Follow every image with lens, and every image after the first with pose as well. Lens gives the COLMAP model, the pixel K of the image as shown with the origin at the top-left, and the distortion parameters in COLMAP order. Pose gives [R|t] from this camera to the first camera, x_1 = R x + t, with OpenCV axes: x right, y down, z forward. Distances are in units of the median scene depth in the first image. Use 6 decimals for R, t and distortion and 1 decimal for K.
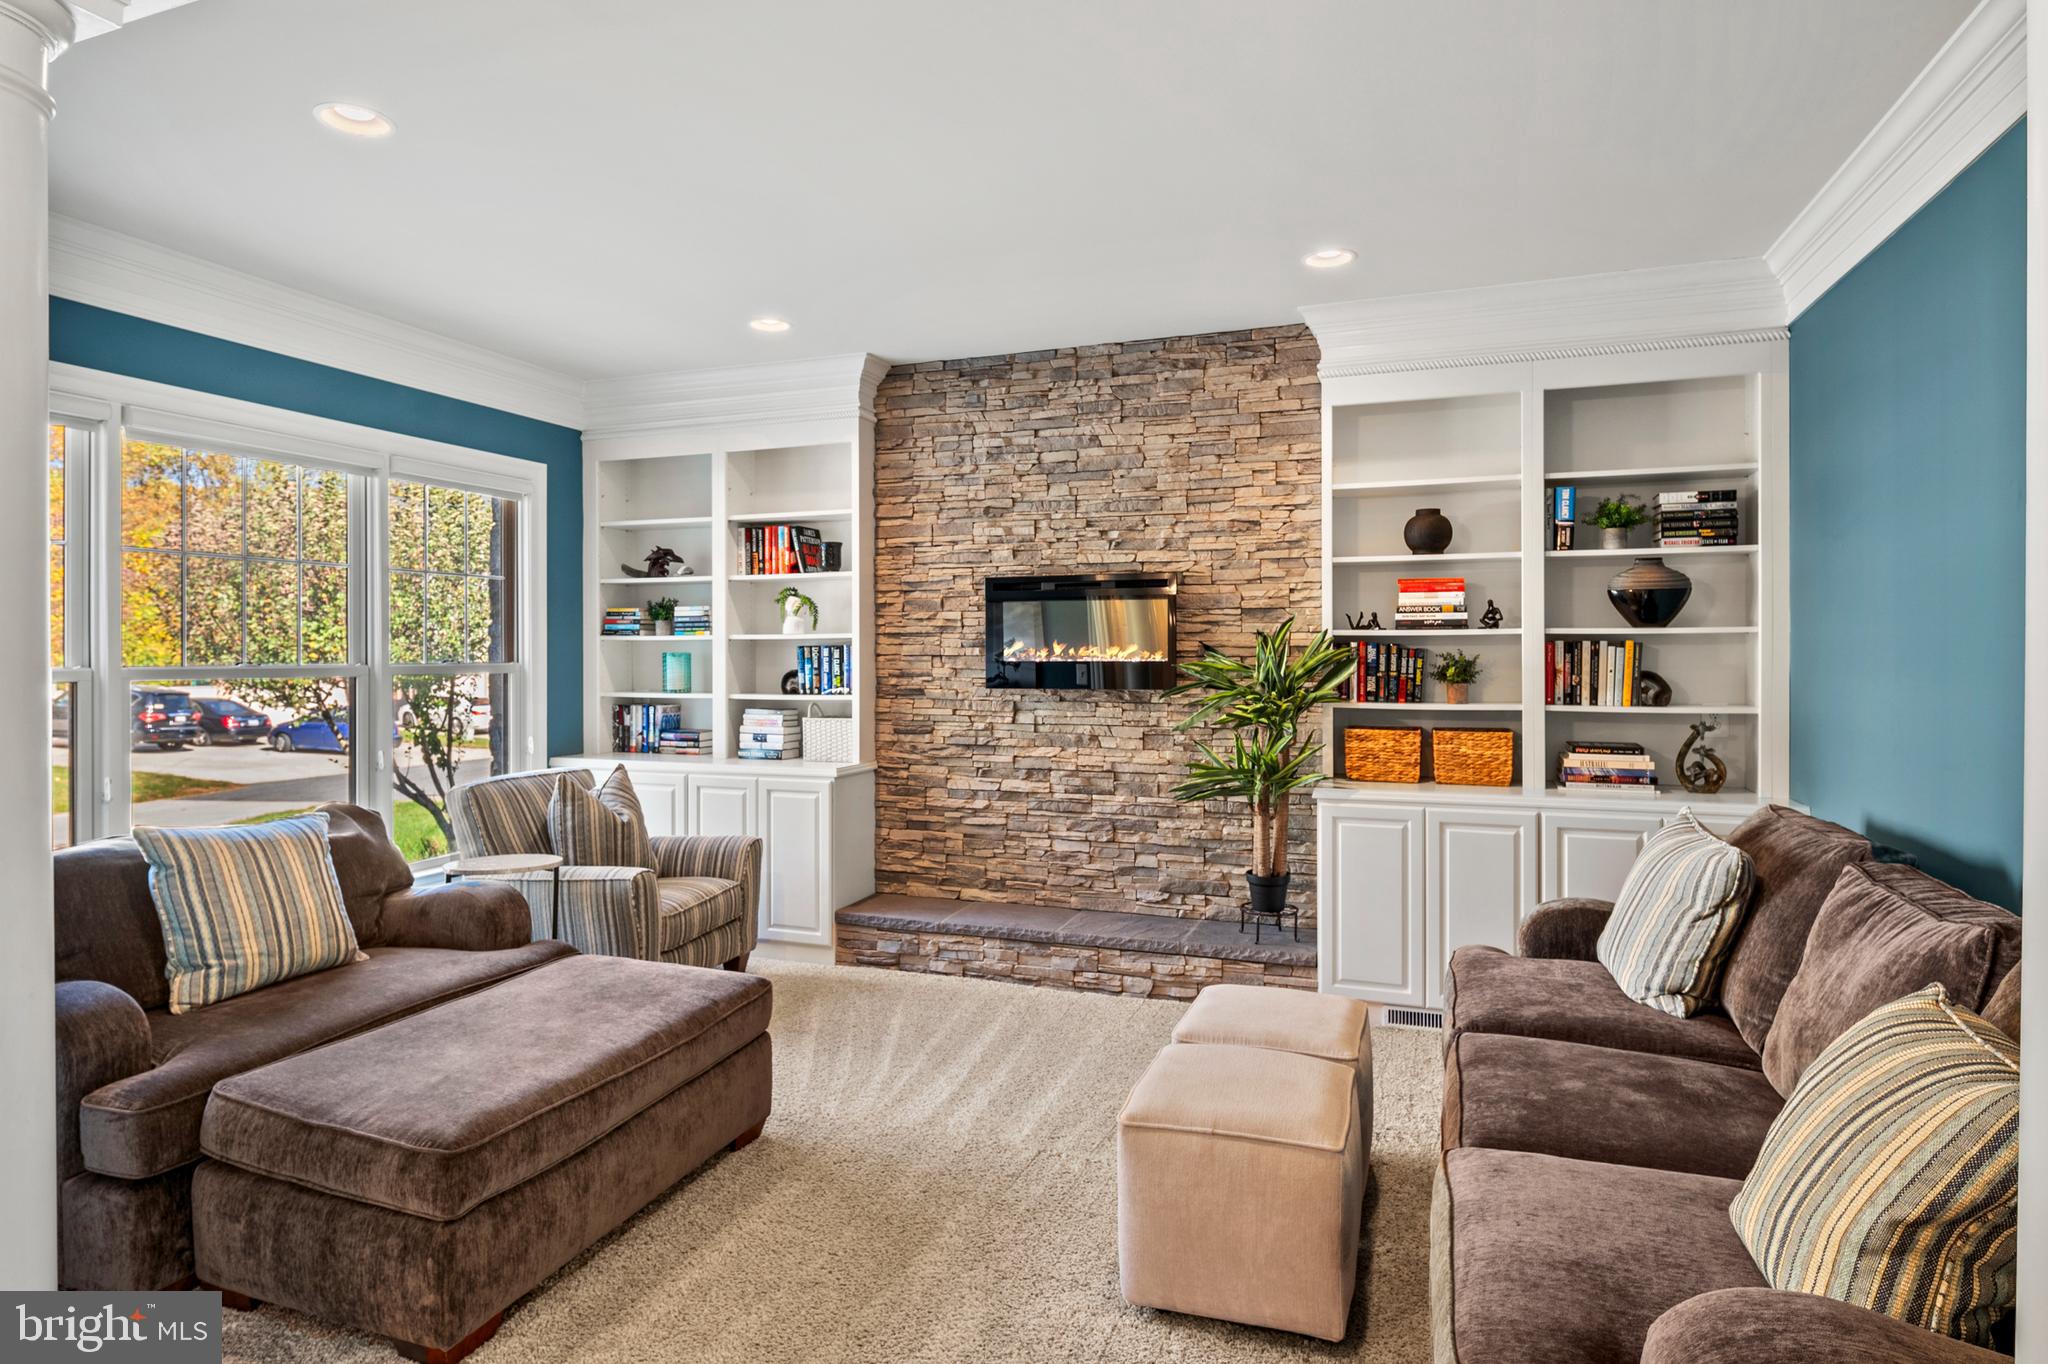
lens RADIAL K [[1127.3, 0, 1029.2], [0, 1127.3, 700.0], [0, 0, 1]] dist [-0.003559, 0.000638]
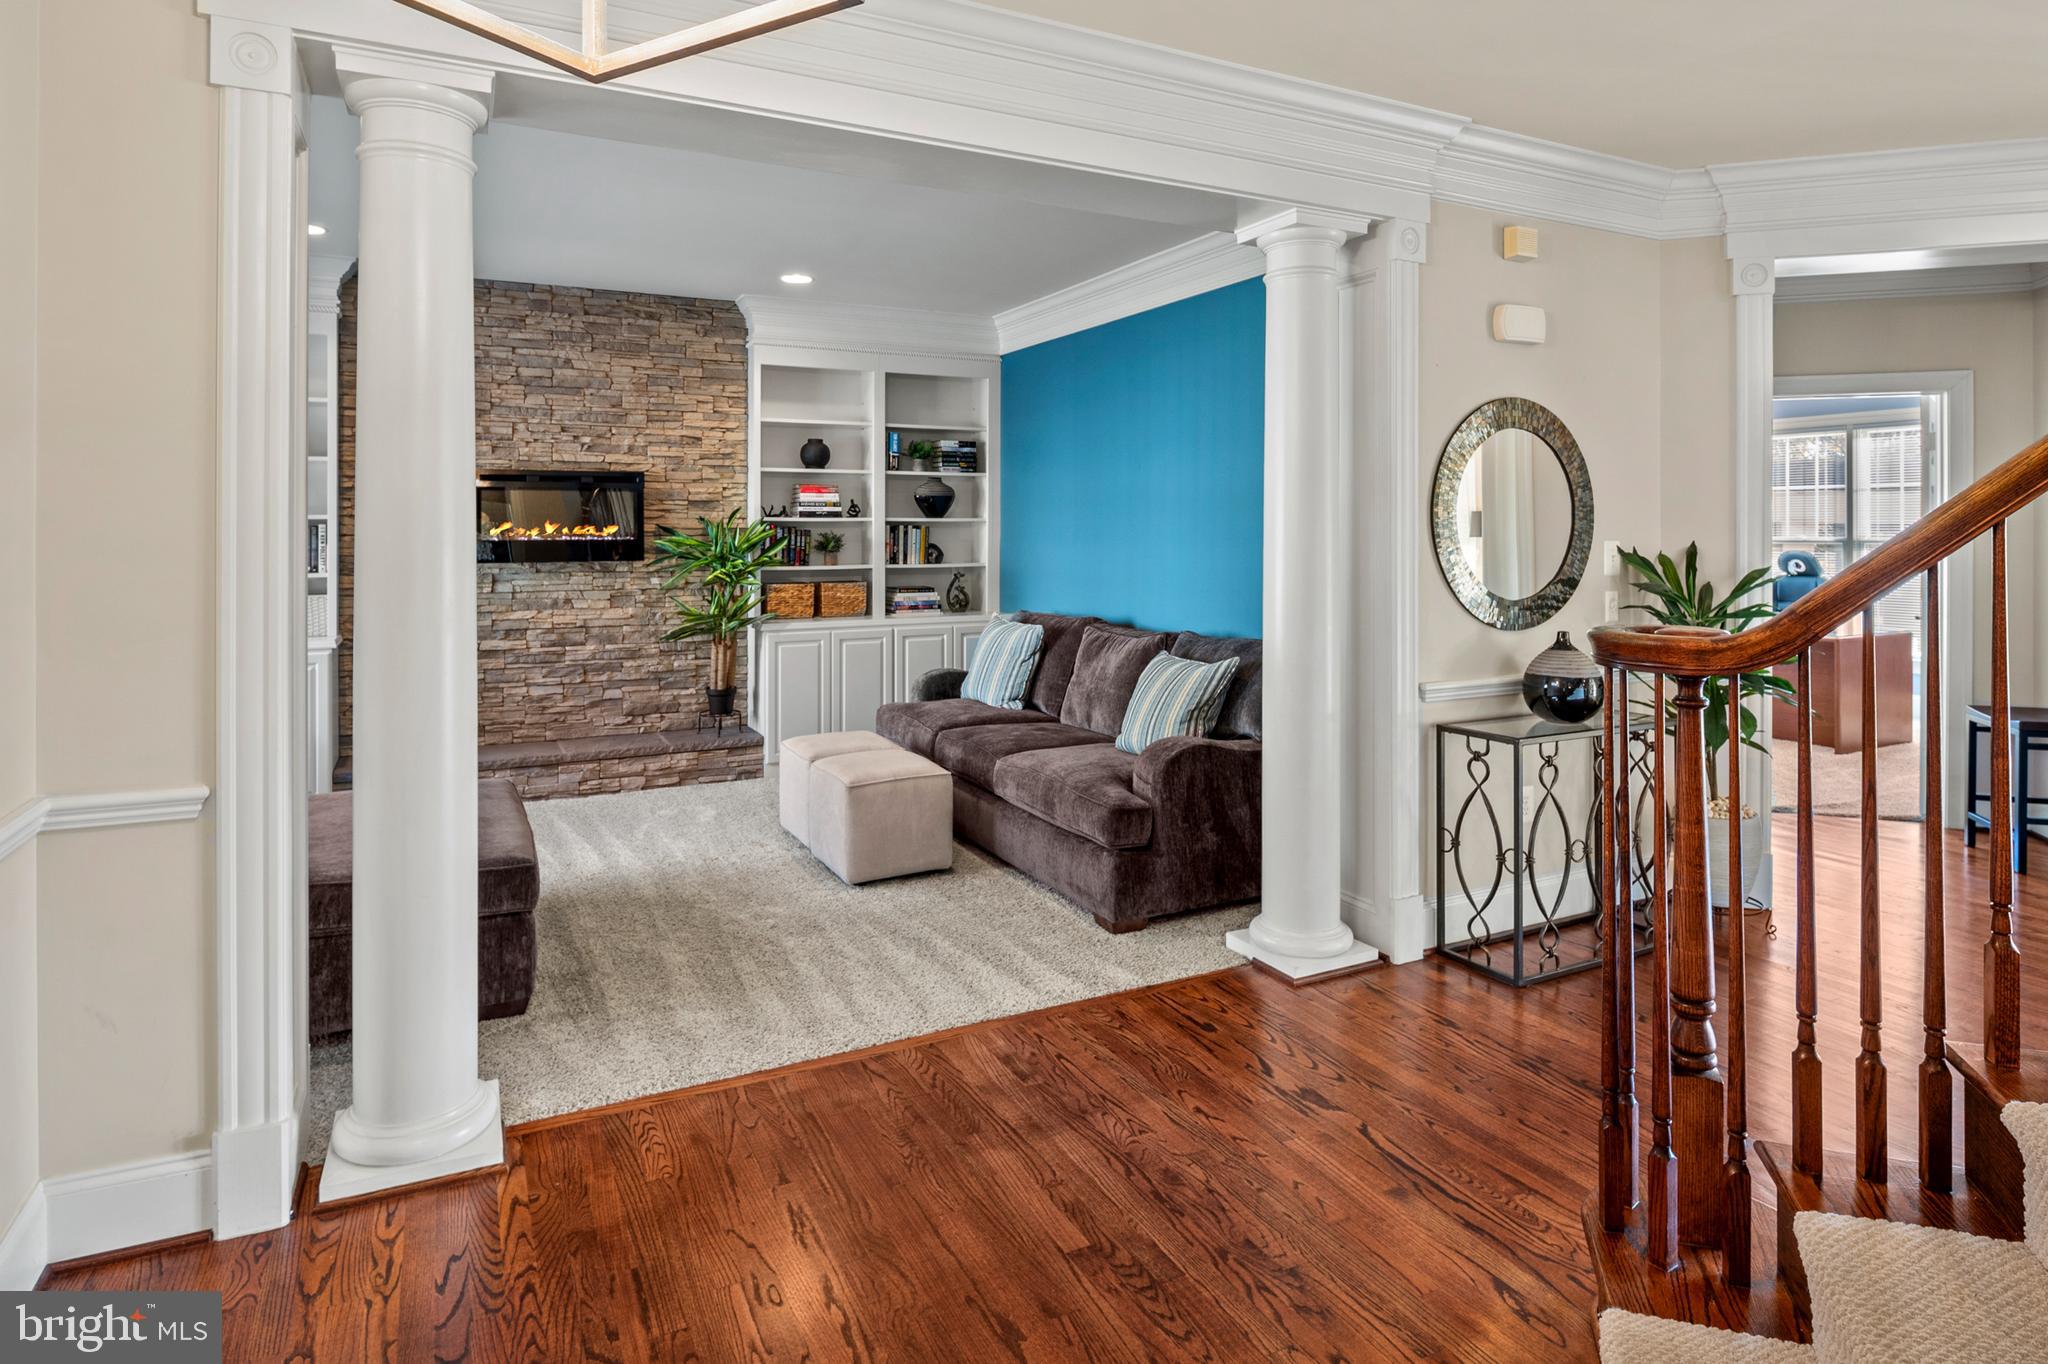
lens RADIAL K [[1127.3, 0, 1021.7], [0, 1127.3, 670.2], [0, 0, 1]] dist [-0.003559, 0.000638]
pose [[0.676677, -0.089000, 0.730882, -0.571206], [0.031781, 0.995273, 0.091771, 0.012250], [-0.735594, -0.038872, 0.676306, -0.245911]]
